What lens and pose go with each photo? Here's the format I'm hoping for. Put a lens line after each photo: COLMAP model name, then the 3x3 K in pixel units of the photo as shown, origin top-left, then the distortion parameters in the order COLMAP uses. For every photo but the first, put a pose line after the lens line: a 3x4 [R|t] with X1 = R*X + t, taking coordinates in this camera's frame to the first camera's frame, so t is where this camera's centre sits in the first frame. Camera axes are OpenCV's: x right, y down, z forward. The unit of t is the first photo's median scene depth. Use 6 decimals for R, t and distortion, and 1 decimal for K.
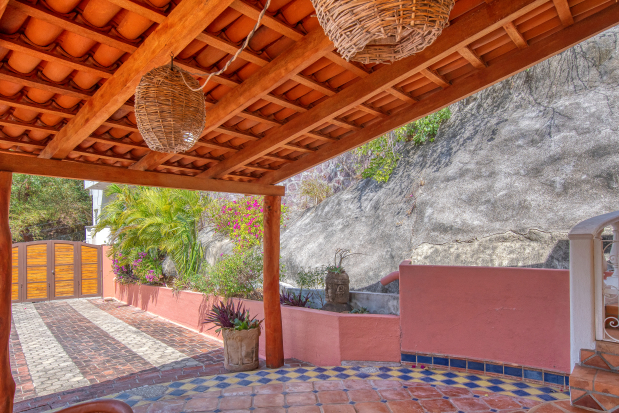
lens RADIAL K [[397.2, 0, 313.7], [0, 397.2, 226.6], [0, 0, 1]] dist [0.014895, -0.014682]
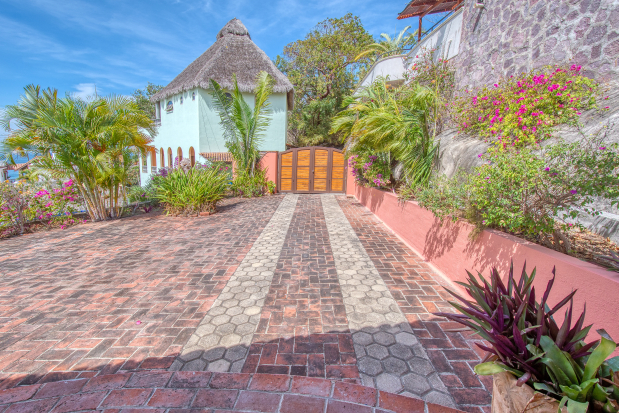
lens RADIAL K [[284.9, 0, 291.4], [0, 284.9, 207.0], [0, 0, 1]] dist [0.006408, -0.001157]
pose [[0.743311, 0.131559, -0.655882, -0.177812], [0.017085, 0.976417, 0.215215, 0.058572], [0.668728, -0.171177, 0.723534, 0.606752]]
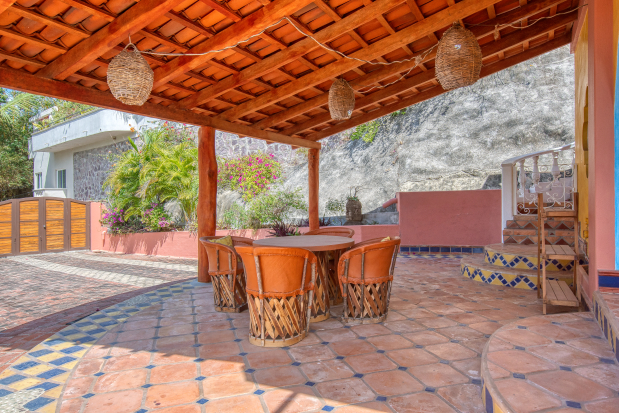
lens RADIAL K [[397.2, 0, 307.9], [0, 397.2, 208.2], [0, 0, 1]] dist [0.014895, -0.014682]
pose [[0.983728, -0.017718, 0.178787, -0.362892], [0.011593, 0.999312, 0.035243, 0.083351], [-0.179289, -0.032596, 0.983256, -0.428859]]
